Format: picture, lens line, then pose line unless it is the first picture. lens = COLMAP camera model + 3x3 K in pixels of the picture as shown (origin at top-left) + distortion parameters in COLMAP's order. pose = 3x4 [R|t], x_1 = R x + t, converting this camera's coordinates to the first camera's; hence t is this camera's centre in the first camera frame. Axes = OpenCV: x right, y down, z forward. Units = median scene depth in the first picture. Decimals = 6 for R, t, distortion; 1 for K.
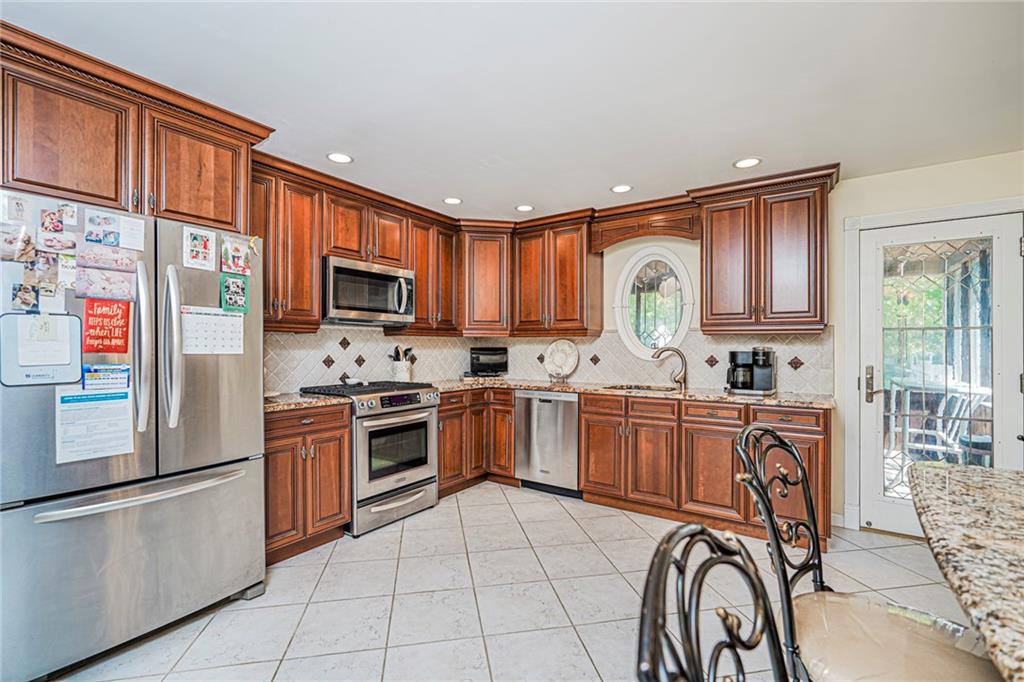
lens RADIAL K [[453.0, 0, 513.8], [0, 453.0, 343.4], [0, 0, 1]] dist [-0.005270, 0.006976]
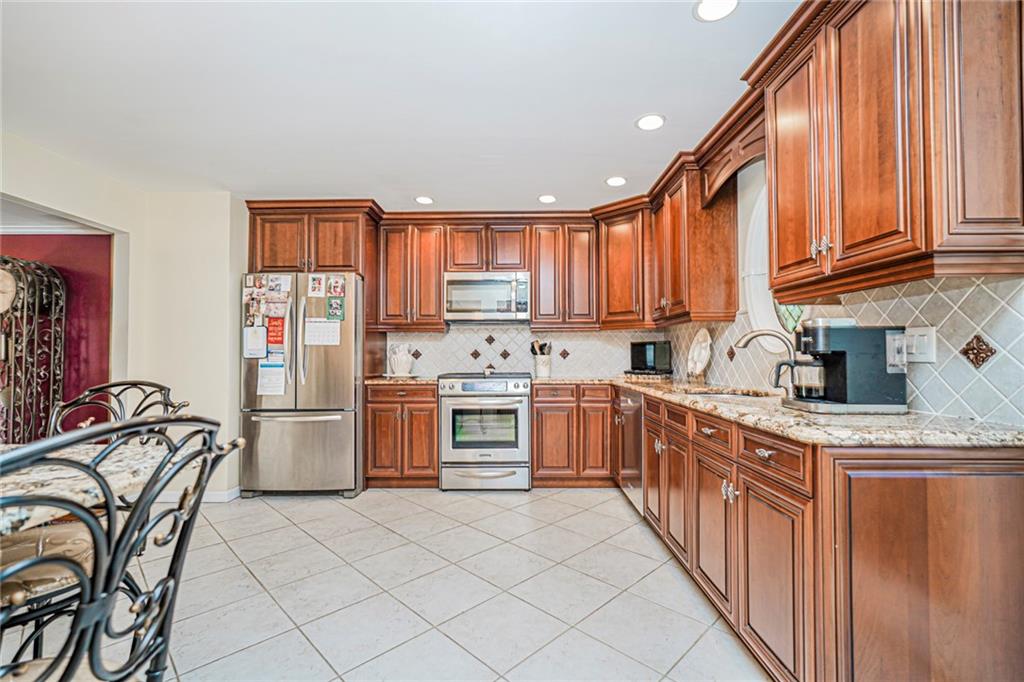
lens RADIAL K [[453.0, 0, 516.5], [0, 453.0, 343.6], [0, 0, 1]] dist [-0.005270, 0.006976]
pose [[0.560549, -0.025068, -0.827742, 0.743089], [0.011467, 0.999681, -0.022509, 0.041609], [0.828042, 0.003125, 0.560658, 0.406069]]
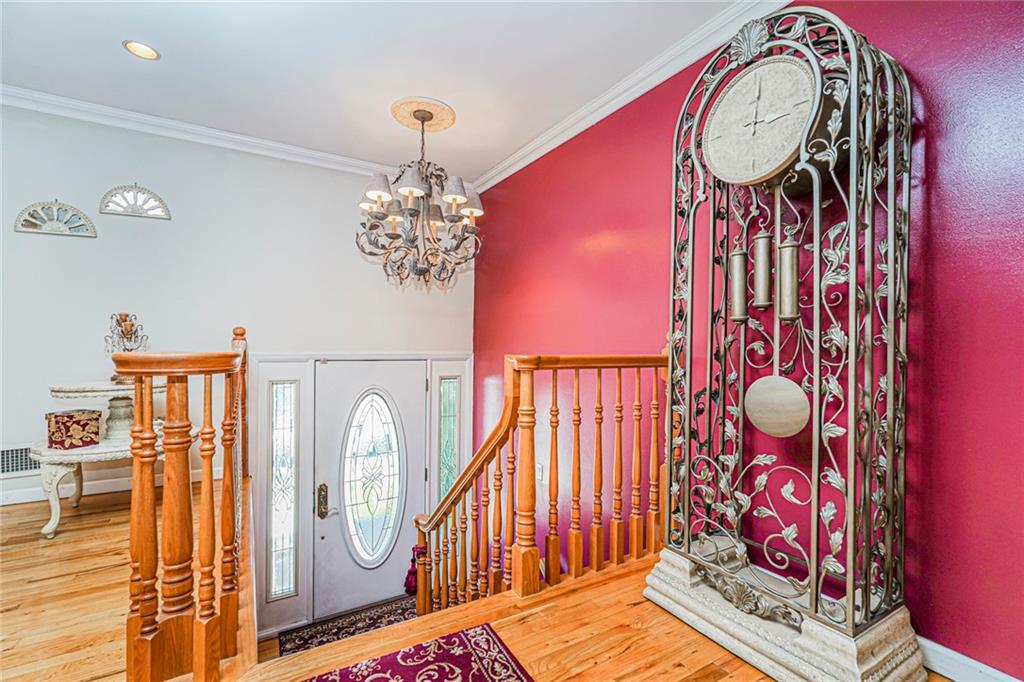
lens RADIAL K [[453.0, 0, 504.8], [0, 453.0, 343.0], [0, 0, 1]] dist [-0.005270, 0.006976]
pose [[-0.430586, -0.011685, -0.902474, -0.517775], [-0.012844, 0.999894, -0.006818, 0.089321], [0.902458, 0.008656, -0.430691, -0.094083]]
